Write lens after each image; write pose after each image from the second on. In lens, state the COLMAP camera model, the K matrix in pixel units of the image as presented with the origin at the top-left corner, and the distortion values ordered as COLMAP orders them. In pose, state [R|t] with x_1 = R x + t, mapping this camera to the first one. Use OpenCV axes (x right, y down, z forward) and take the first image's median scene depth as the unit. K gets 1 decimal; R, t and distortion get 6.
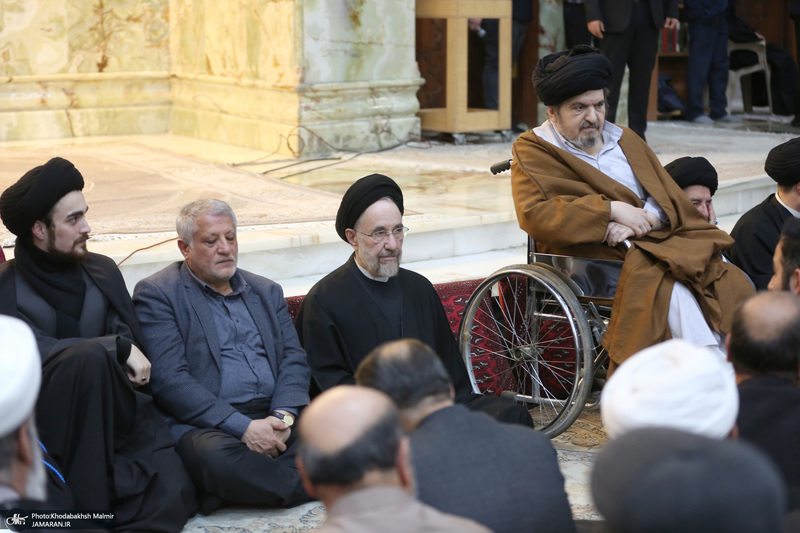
lens RADIAL K [[1587.4, 0, 400.0], [0, 1587.4, 266.5], [0, 0, 1]] dist [-0.382277, -0.017342]
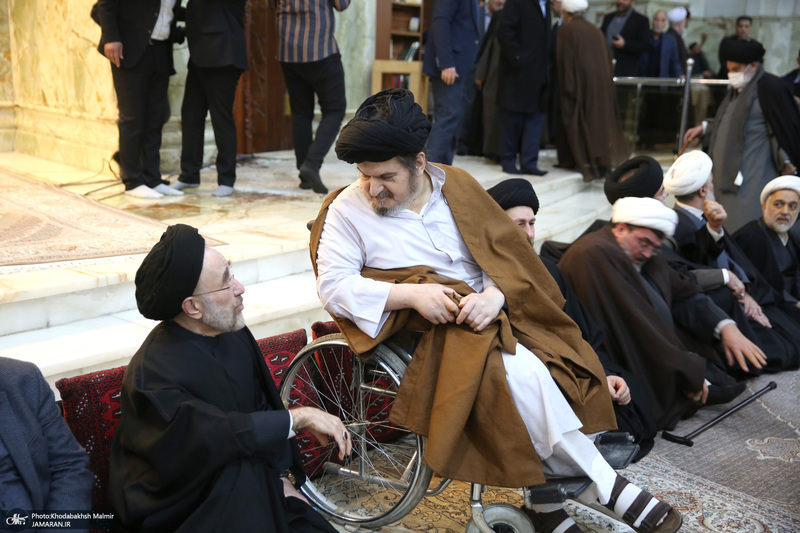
lens RADIAL K [[917.9, 0, 400.0], [0, 917.9, 266.5], [0, 0, 1]] dist [0.037510, 0.011256]
pose [[0.977641, -0.012089, 0.209932, -0.002175], [0.002054, 0.998847, 0.047956, -0.031502], [-0.210270, -0.046452, 0.976539, 0.231879]]
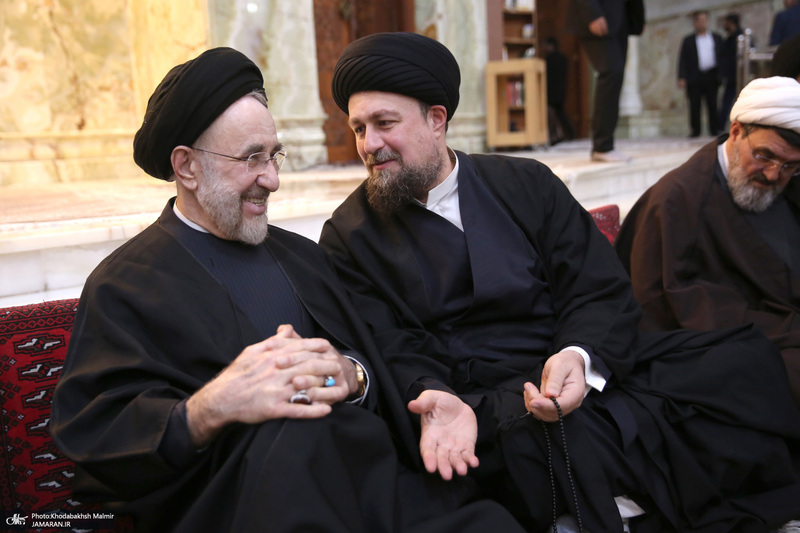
lens RADIAL K [[815.3, 0, 377.3], [0, 815.3, 264.6], [0, 0, 1]] dist [-0.000672, 0.021890]
pose [[0.997921, -0.059875, 0.023834, 0.032427], [0.060187, 0.998108, -0.012591, 0.009222], [-0.023035, 0.013999, 0.999637, 0.359143]]
